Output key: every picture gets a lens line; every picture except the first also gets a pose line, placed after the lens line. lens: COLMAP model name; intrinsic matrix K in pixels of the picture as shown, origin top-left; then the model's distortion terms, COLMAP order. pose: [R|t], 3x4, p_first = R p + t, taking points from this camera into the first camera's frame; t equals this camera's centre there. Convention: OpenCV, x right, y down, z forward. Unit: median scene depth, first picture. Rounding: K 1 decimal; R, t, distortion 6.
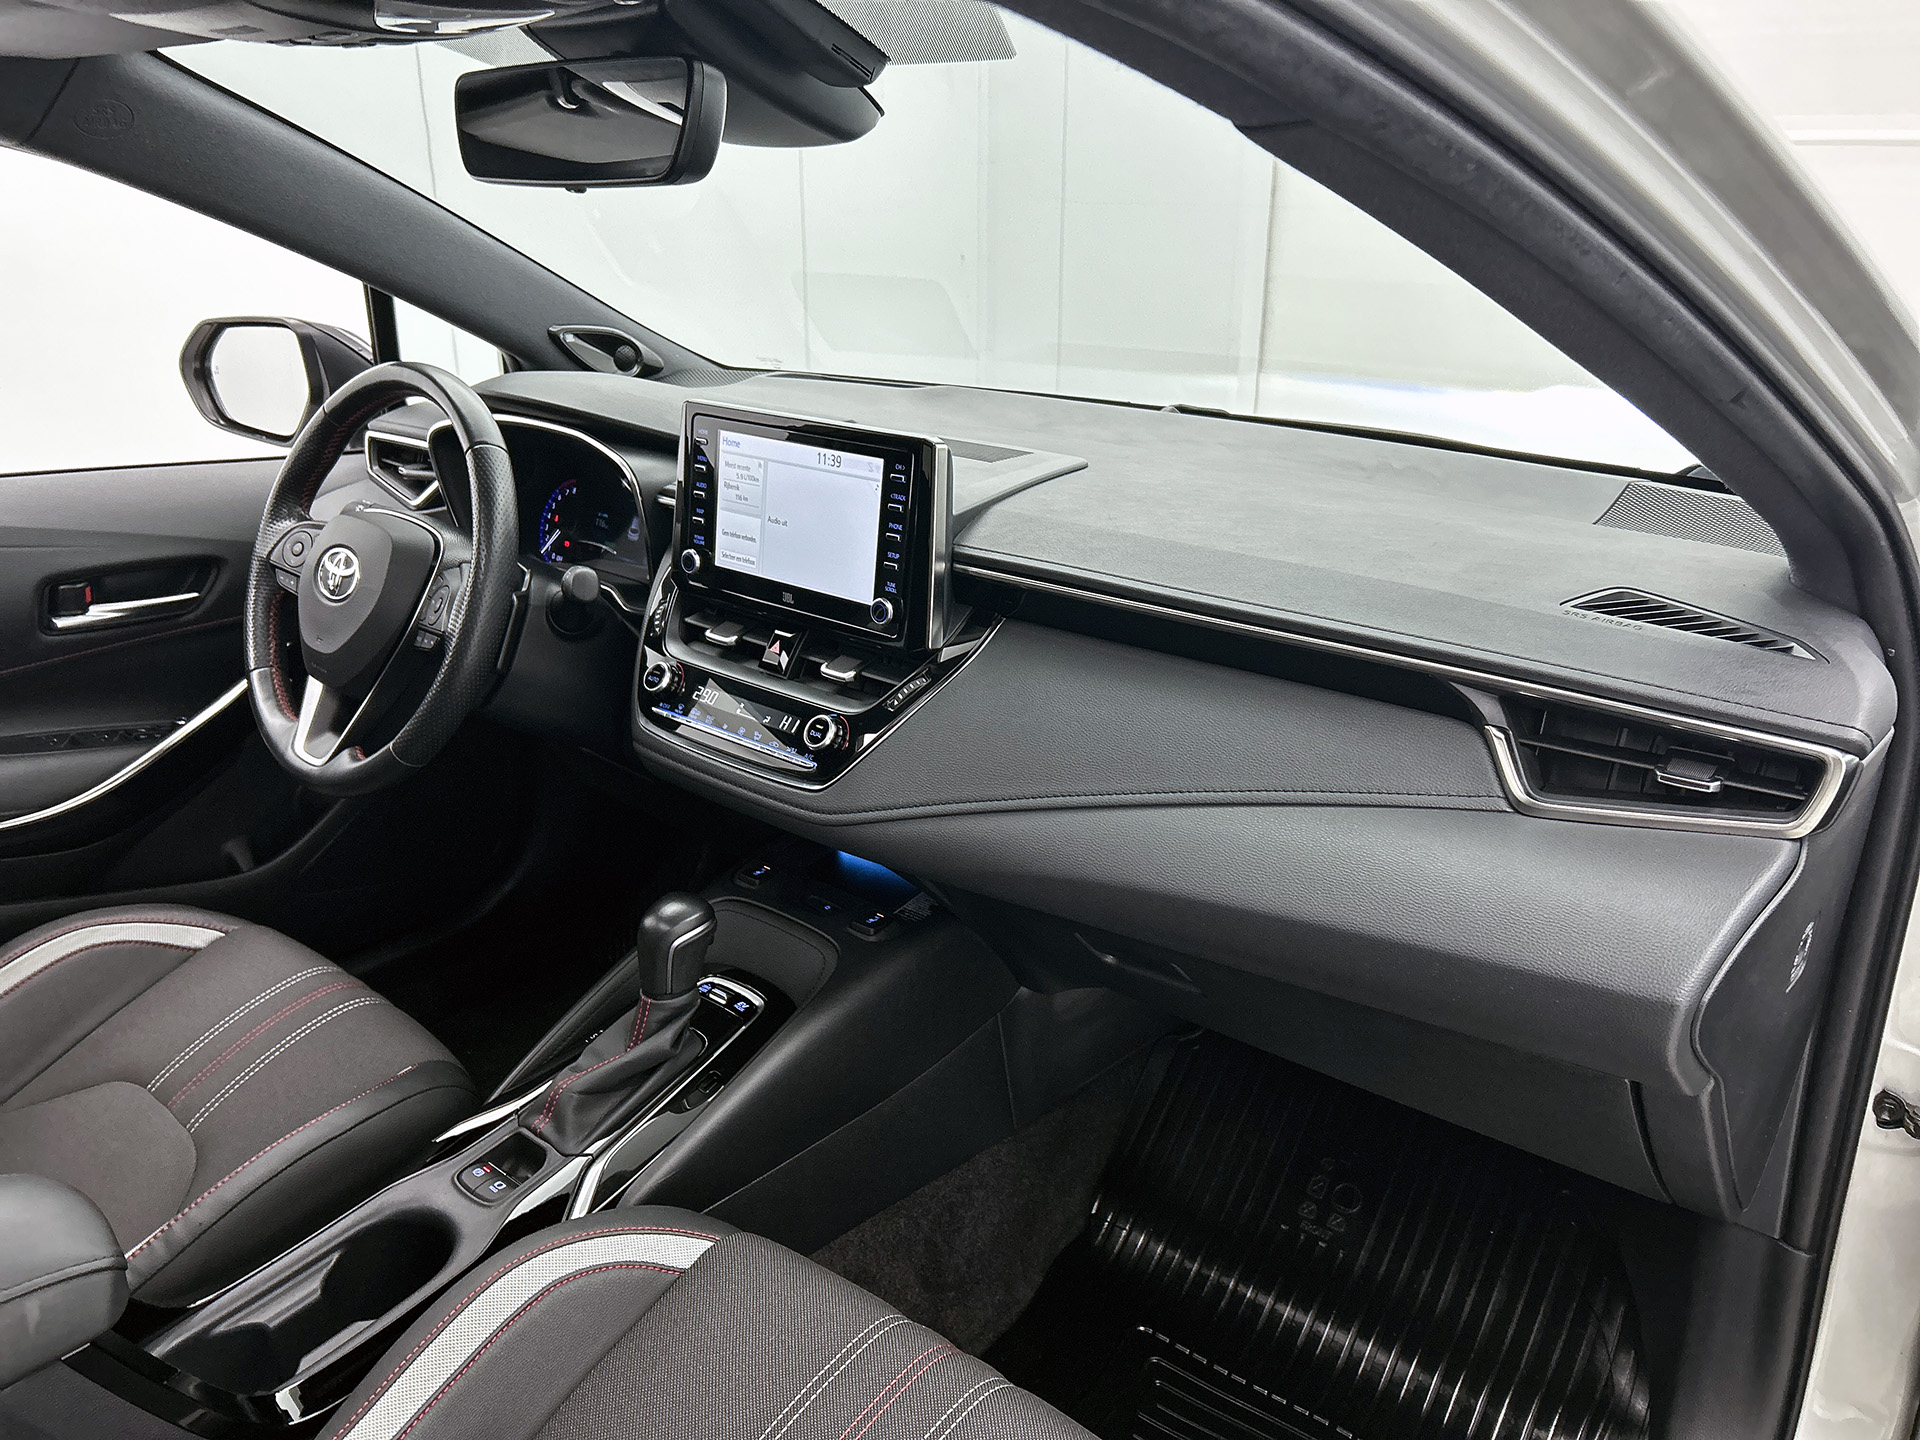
lens RADIAL K [[1431.1, 0, 995.8], [0, 1431.1, 742.3], [0, 0, 1]] dist [-0.011727, -0.002712]
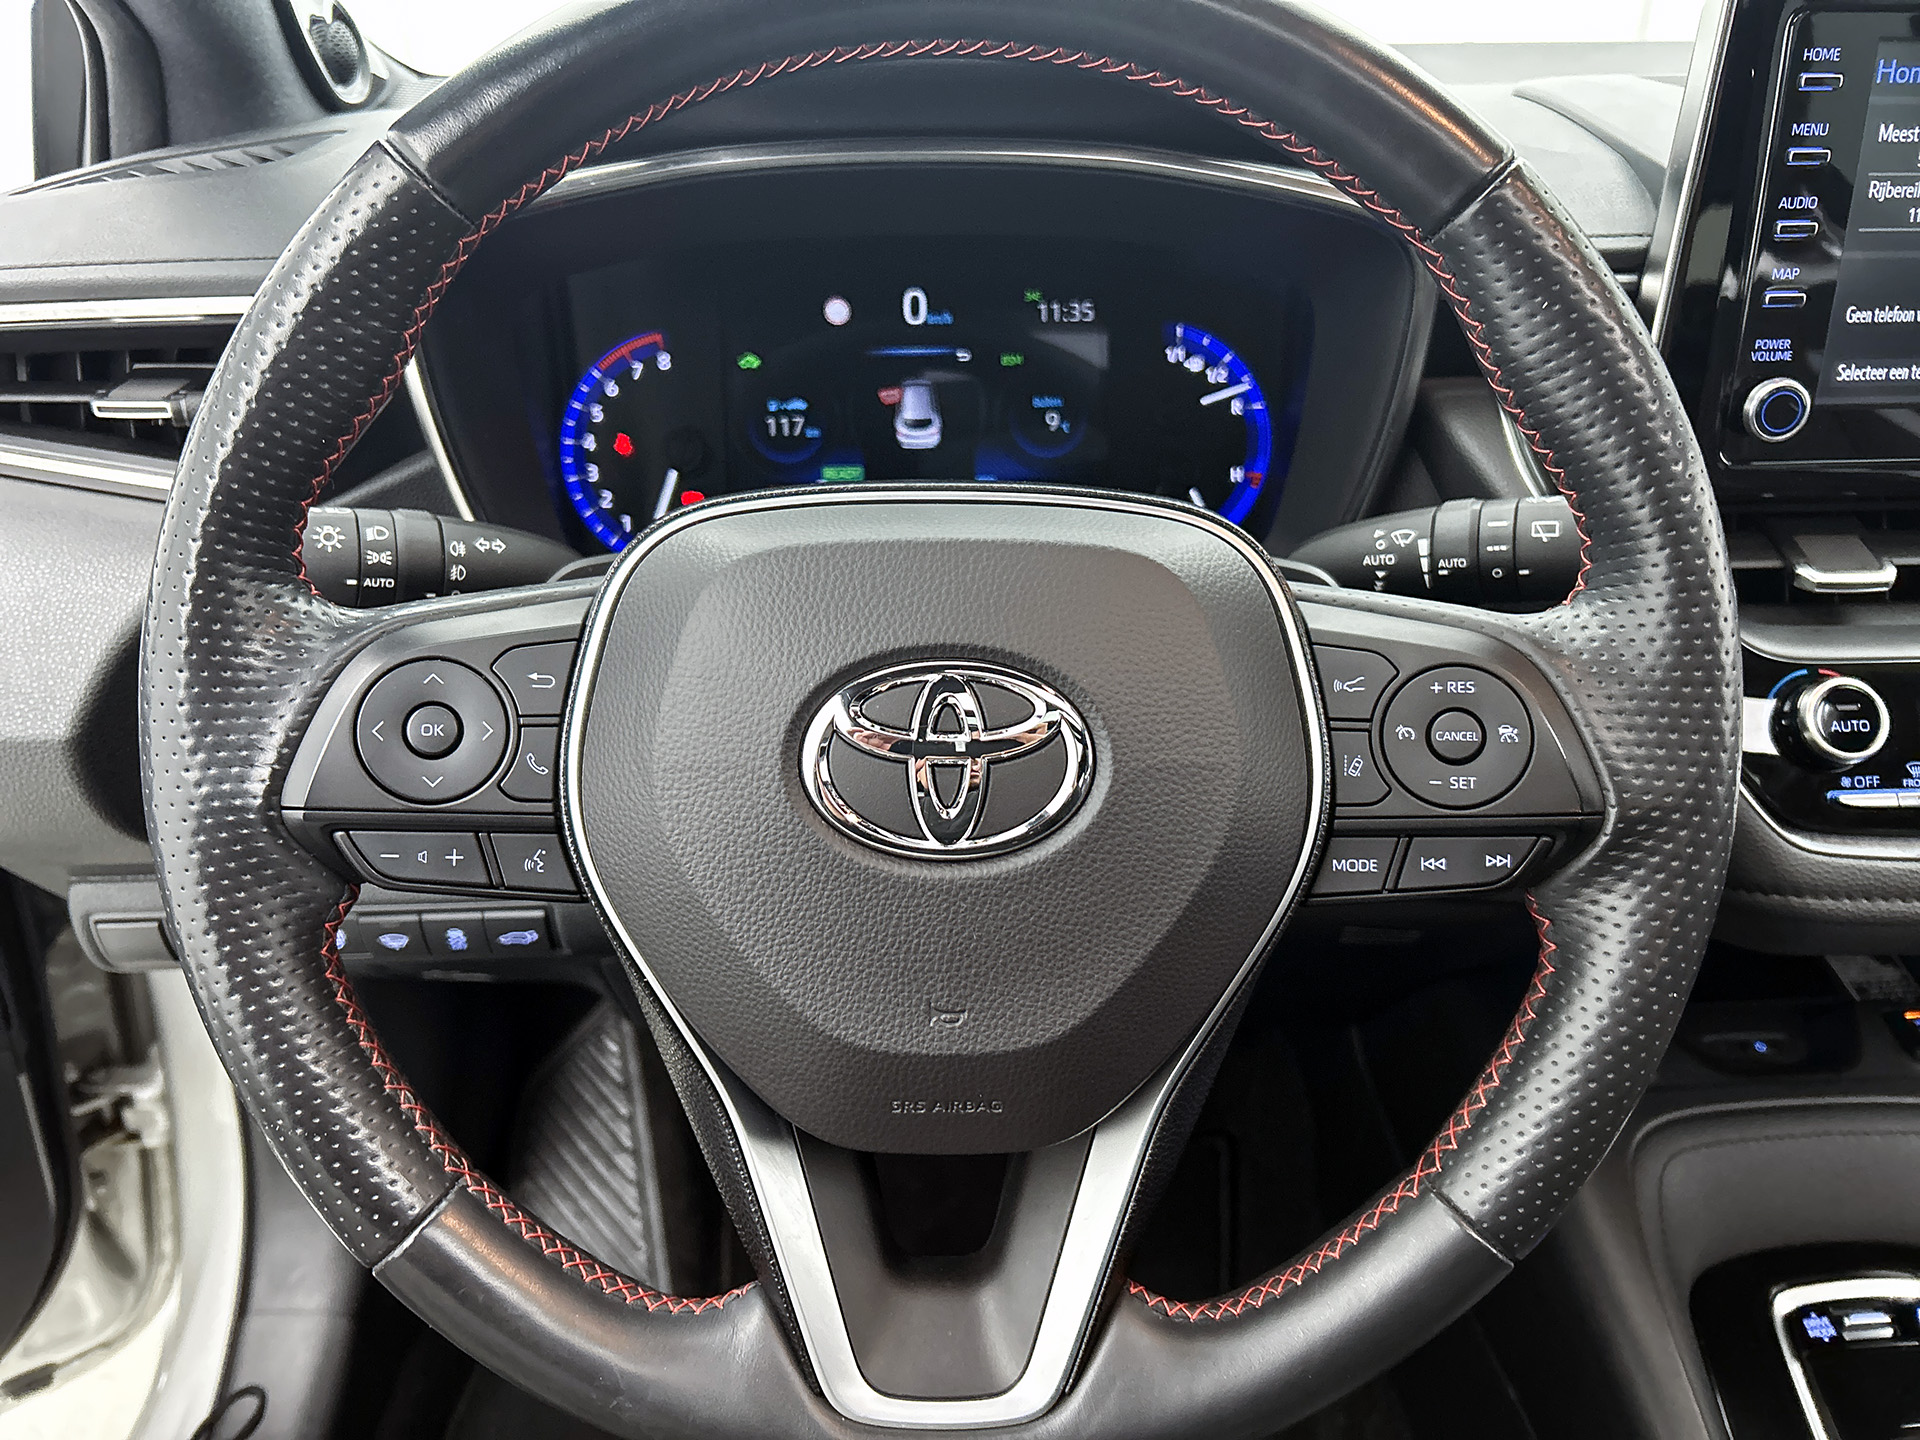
lens RADIAL K [[1512.8, 0, 960.0], [0, 1512.8, 720.0], [0, 0, 1]] dist [0.026304, -0.010193]
pose [[0.758420, -0.331074, 0.561417, -0.663910], [0.262108, 0.943584, 0.202359, -0.195043], [-0.596739, -0.006321, 0.802410, 0.824495]]
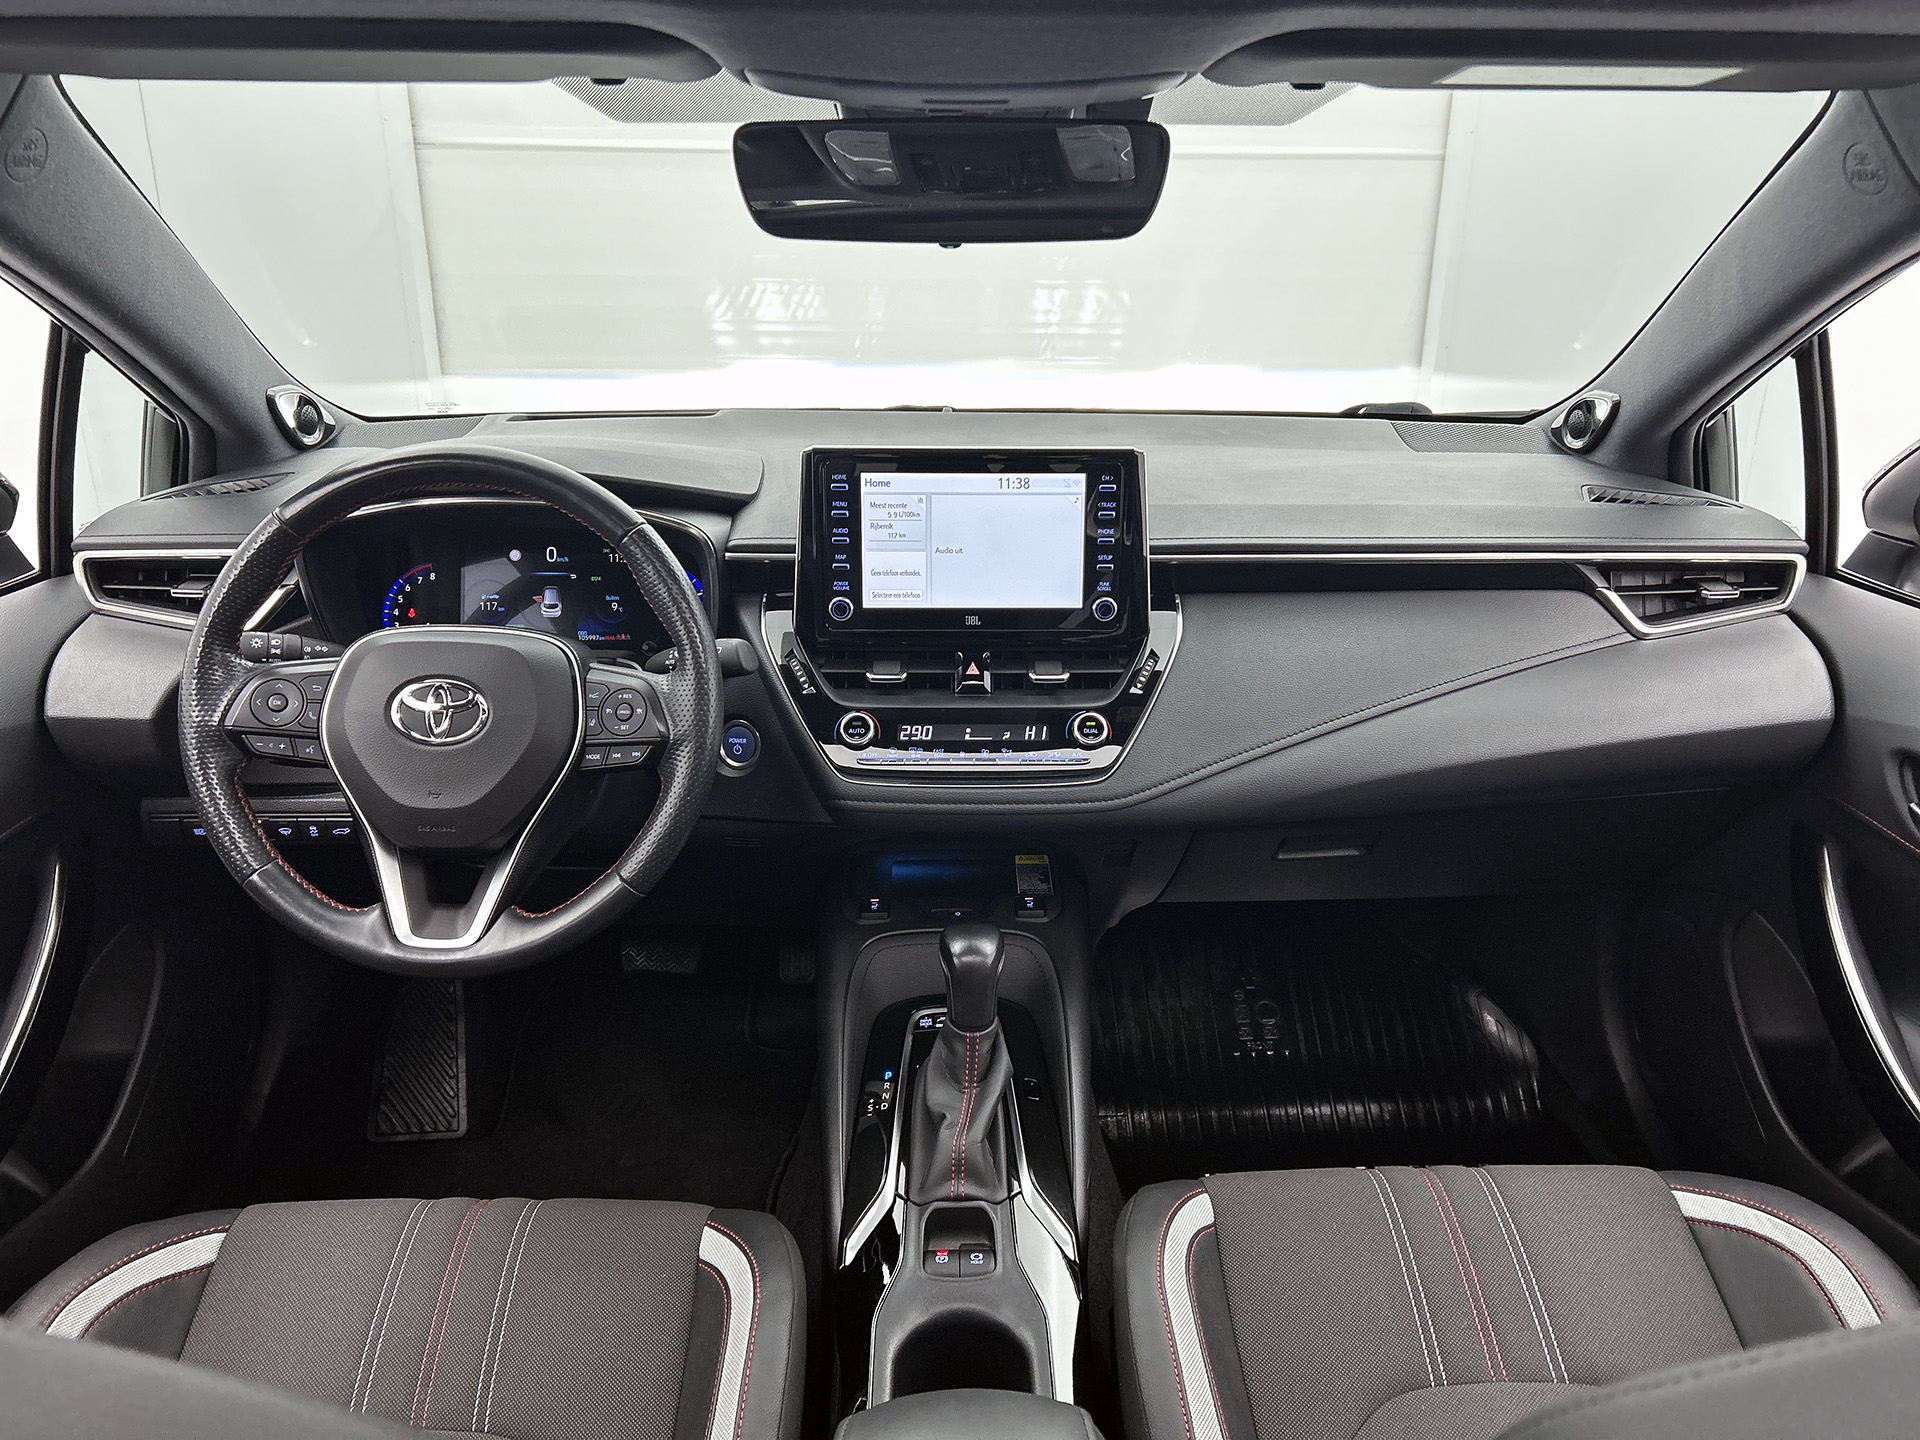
lens RADIAL K [[1425.7, 0, 960.0], [0, 1425.7, 720.0], [0, 0, 1]] dist [0.018345, -0.001716]
pose [[0.763820, -0.244572, 0.597297, -0.780496], [0.240338, 0.966650, 0.088467, -0.123570], [-0.599013, 0.075980, 0.797126, 0.179487]]
